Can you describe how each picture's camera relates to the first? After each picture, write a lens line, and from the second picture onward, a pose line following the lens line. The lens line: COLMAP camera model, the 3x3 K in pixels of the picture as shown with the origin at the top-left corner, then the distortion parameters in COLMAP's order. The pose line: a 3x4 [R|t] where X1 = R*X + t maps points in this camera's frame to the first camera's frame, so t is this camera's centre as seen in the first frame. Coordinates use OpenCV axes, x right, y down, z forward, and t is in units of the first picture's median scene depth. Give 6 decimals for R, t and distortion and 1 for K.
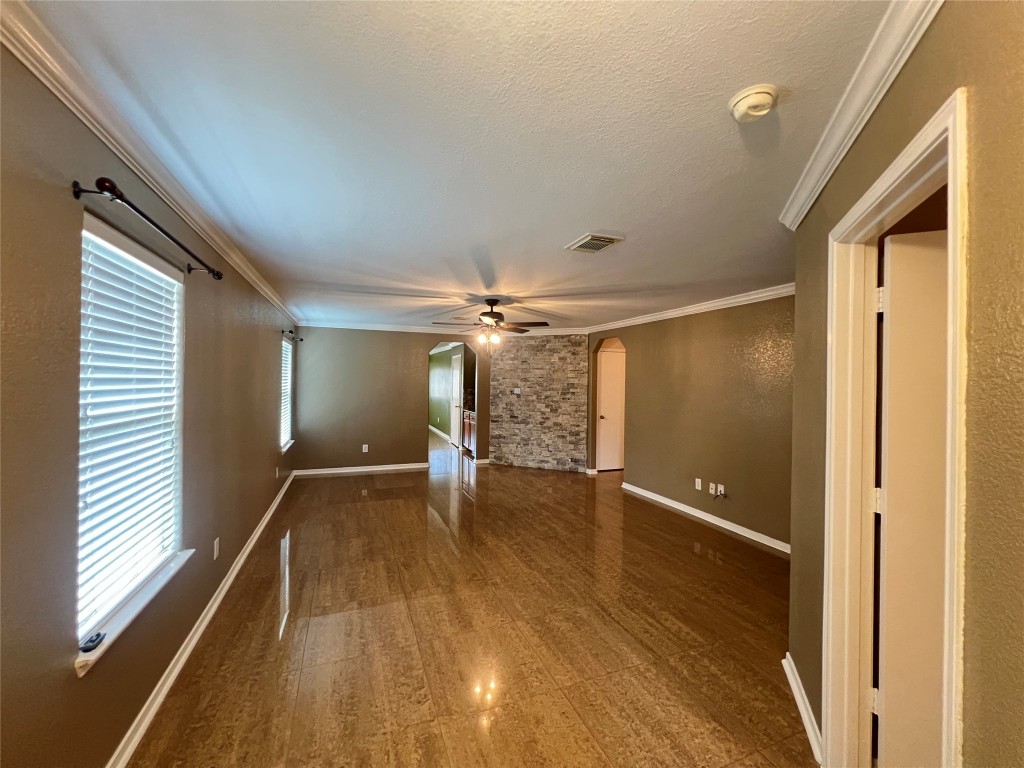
lens RADIAL K [[410.9, 0, 511.0], [0, 410.9, 381.9], [0, 0, 1]] dist [-0.006110, 0.001646]
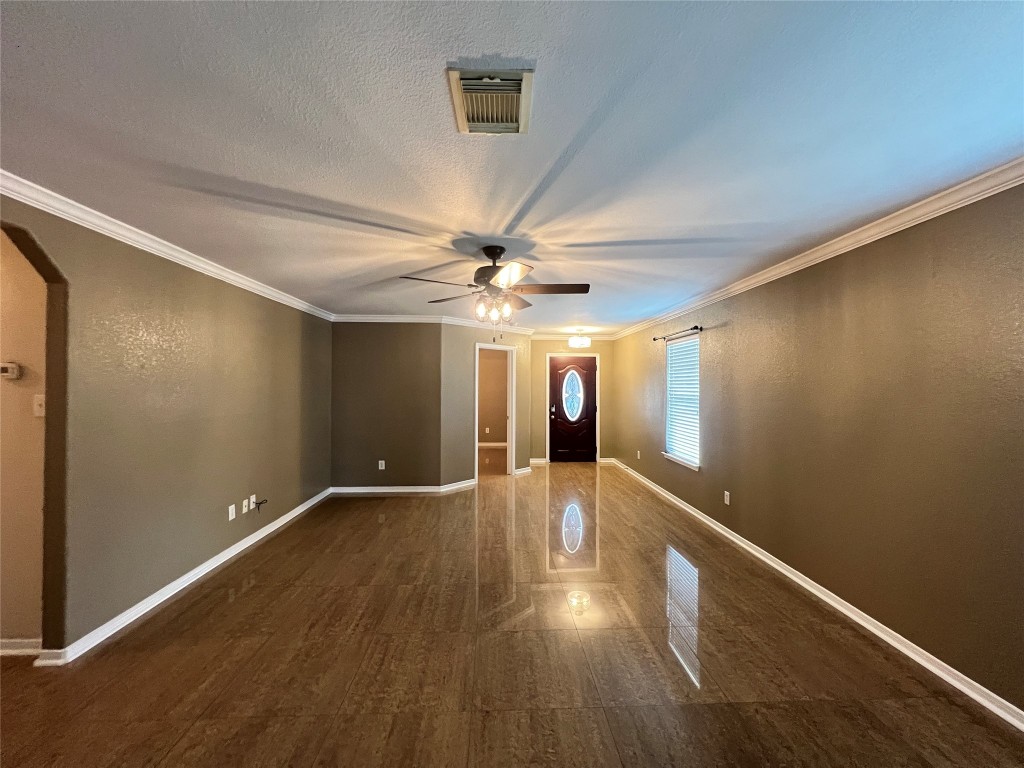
lens RADIAL K [[413.0, 0, 509.7], [0, 413.0, 378.9], [0, 0, 1]] dist [-0.006148, 0.001760]
pose [[-0.943009, -0.010960, 0.332587, -0.298403], [-0.014981, 0.999842, -0.009528, 0.003669], [-0.332430, -0.013968, -0.943024, 1.687262]]
